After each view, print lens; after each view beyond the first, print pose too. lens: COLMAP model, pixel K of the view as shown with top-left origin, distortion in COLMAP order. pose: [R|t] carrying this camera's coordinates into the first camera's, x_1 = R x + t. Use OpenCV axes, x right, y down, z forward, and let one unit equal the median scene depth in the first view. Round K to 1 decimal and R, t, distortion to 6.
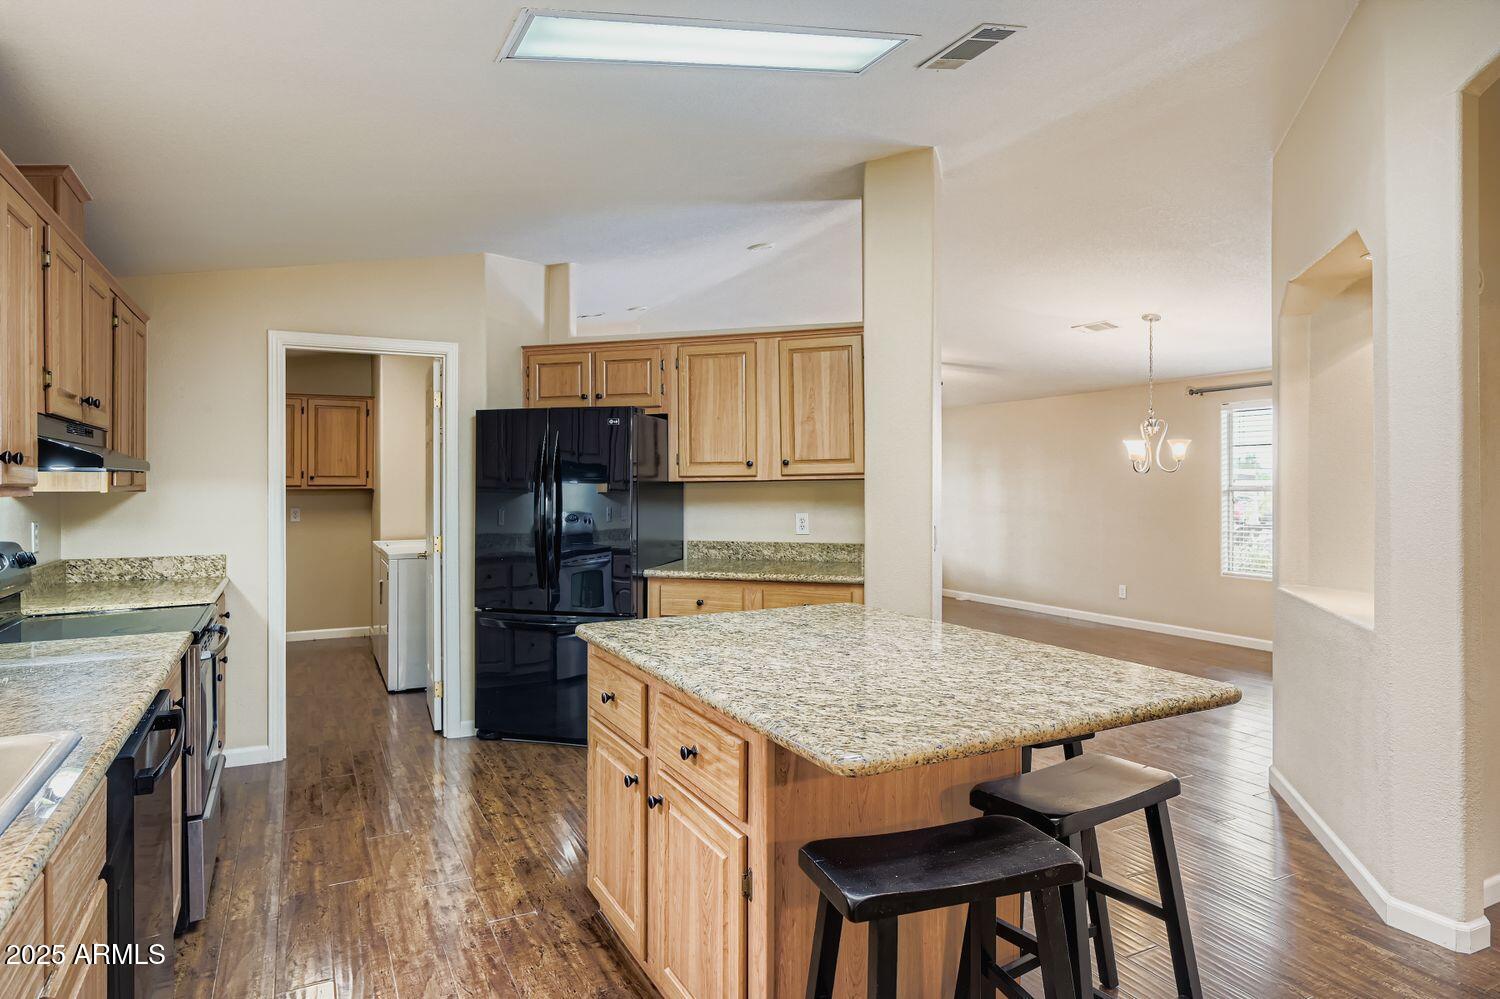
lens RADIAL K [[892.0, 0, 749.4], [0, 892.0, 481.6], [0, 0, 1]] dist [0.044983, 0.000040]
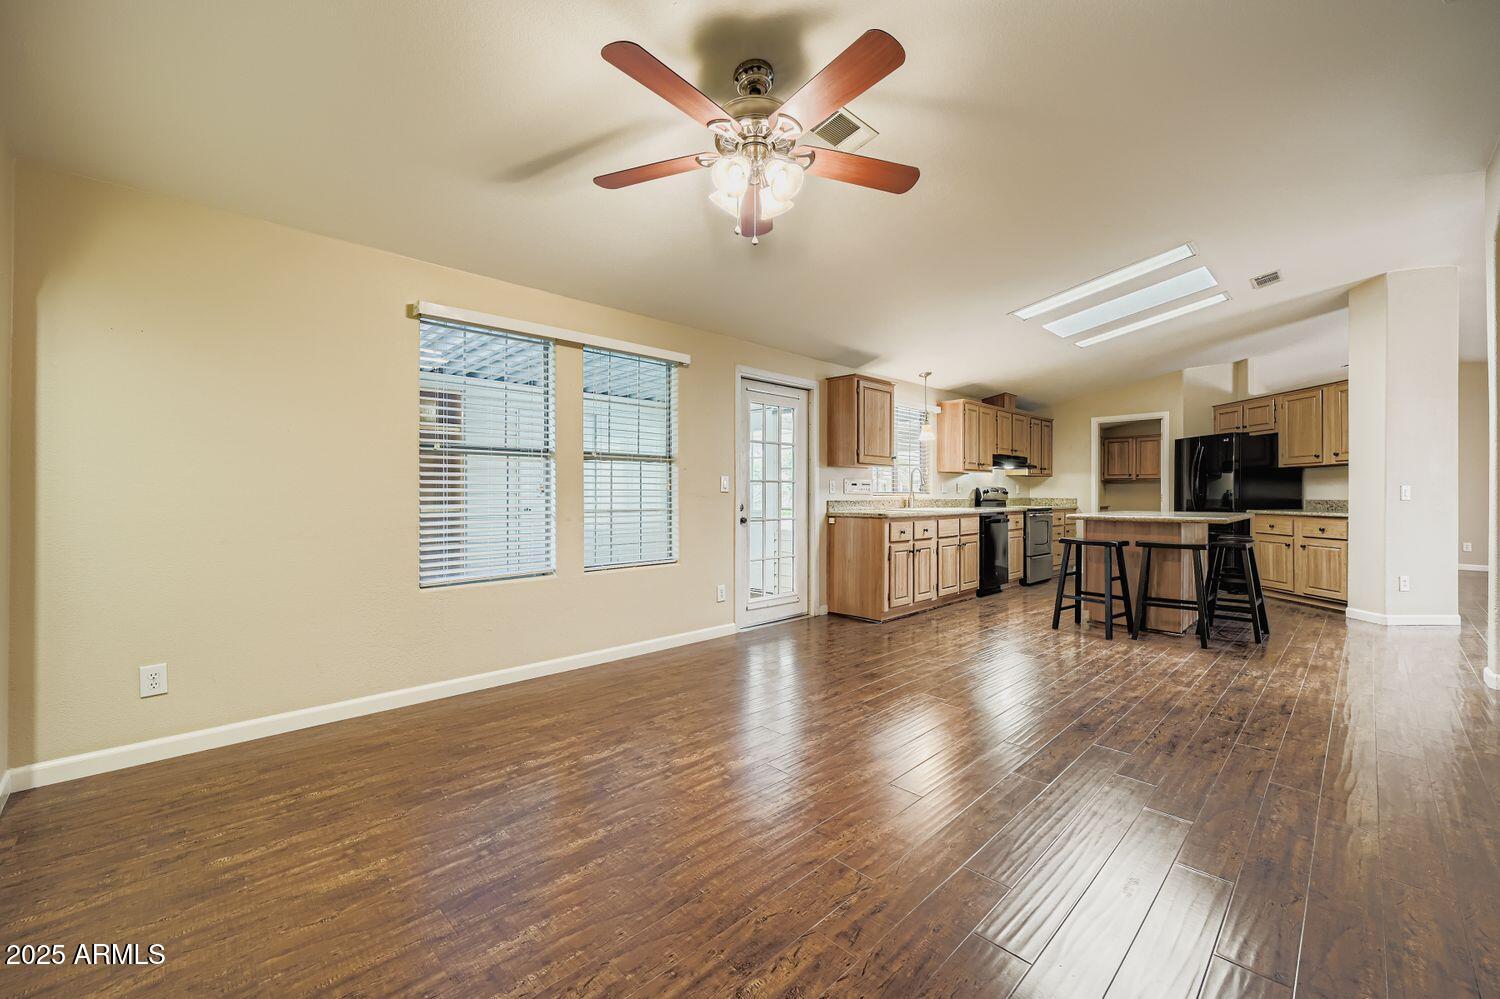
lens RADIAL K [[615.5, 0, 753.3], [0, 615.5, 493.5], [0, 0, 1]] dist [0.001075, 0.000374]
pose [[0.303417, 0.000359, -0.952858, 0.863662], [-0.001726, 0.999998, -0.000172, 0.060276], [0.952856, 0.001697, 0.303417, -0.502176]]
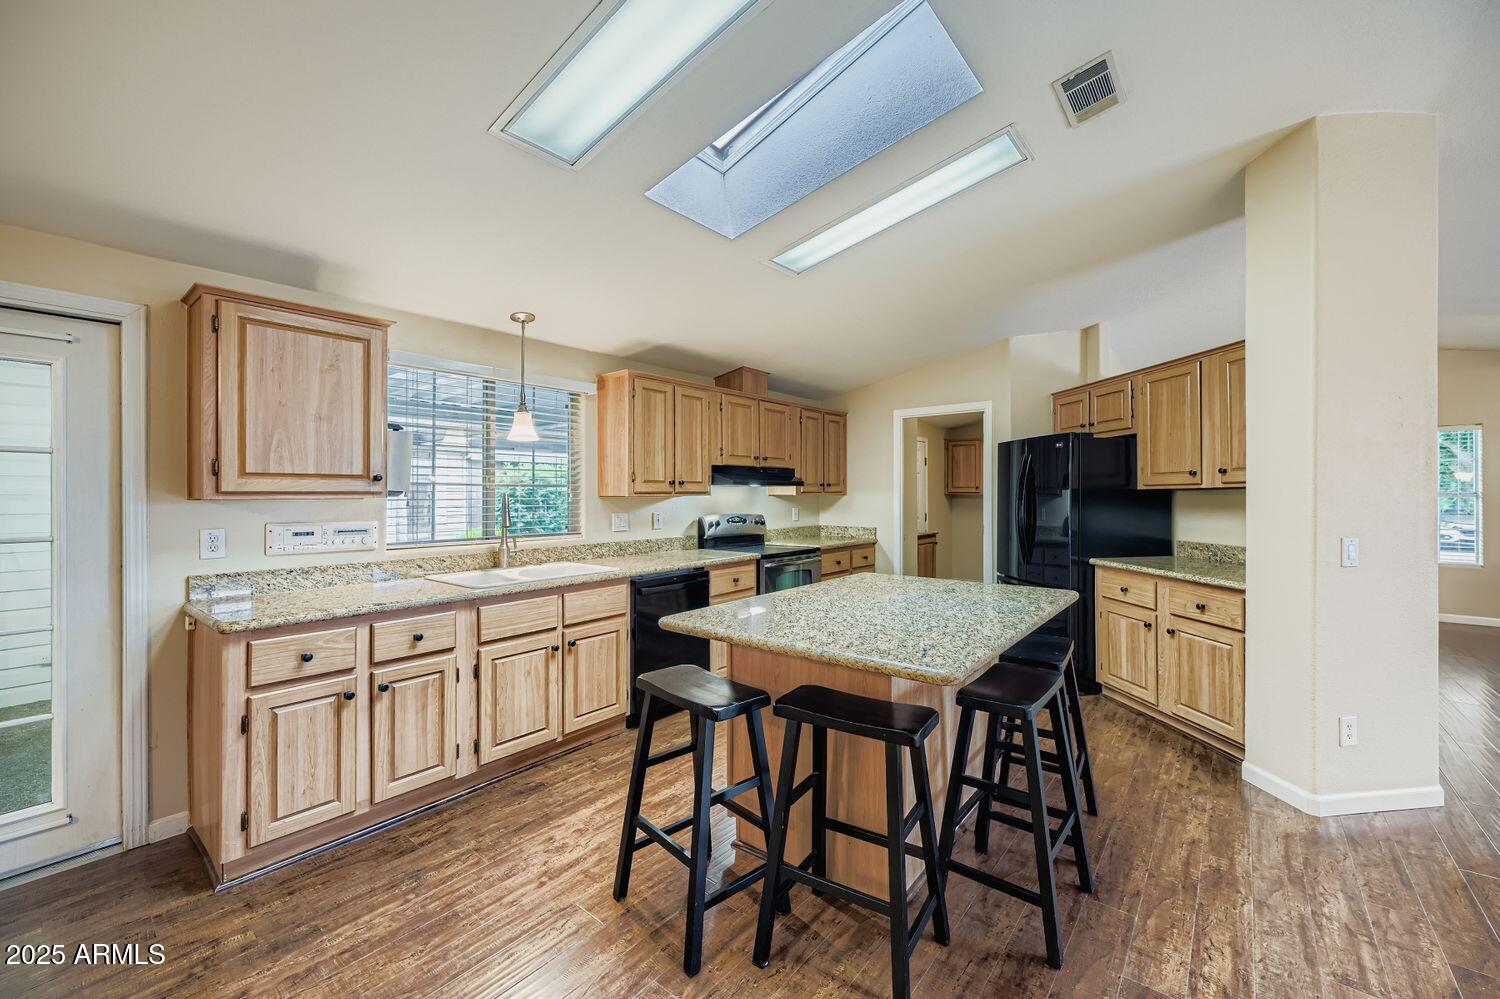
lens RADIAL K [[605.0, 0, 754.6], [0, 605.0, 491.3], [0, 0, 1]] dist [0.000615, 0.000018]
pose [[0.405517, -0.002206, -0.914085, 0.462980], [0.000660, 0.999998, -0.002121, 0.003982], [0.914087, 0.000257, 0.405517, 0.203733]]
